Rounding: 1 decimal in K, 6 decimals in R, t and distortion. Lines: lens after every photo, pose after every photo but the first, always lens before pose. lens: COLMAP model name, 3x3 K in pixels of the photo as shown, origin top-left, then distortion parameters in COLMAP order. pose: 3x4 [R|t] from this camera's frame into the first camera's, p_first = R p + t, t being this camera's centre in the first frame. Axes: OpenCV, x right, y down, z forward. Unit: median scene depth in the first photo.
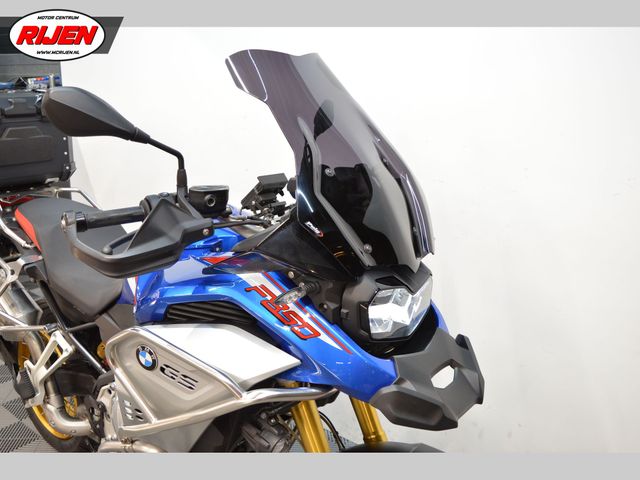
lens RADIAL K [[599.7, 0, 318.3], [0, 599.7, 237.2], [0, 0, 1]] dist [-0.073179, 0.000000]
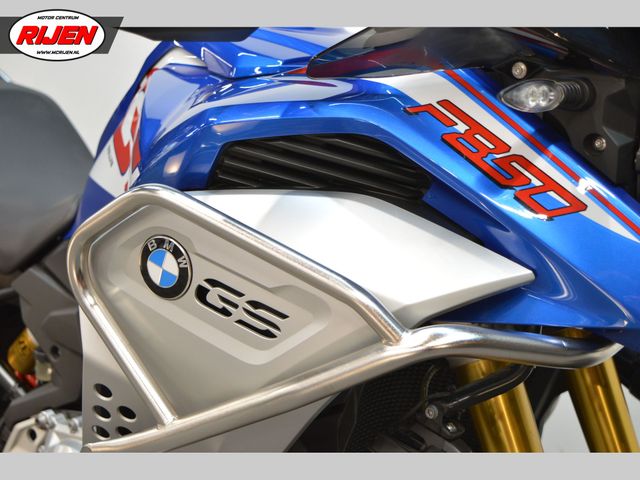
lens RADIAL K [[1090.7, 0, 322.9], [0, 1090.7, 238.5], [0, 0, 1]] dist [0.019048, 0.000000]
pose [[0.998285, 0.041473, -0.041318, -0.143554], [-0.044227, 0.996695, -0.068145, 0.234349], [0.038355, 0.069855, 0.996819, 0.210889]]
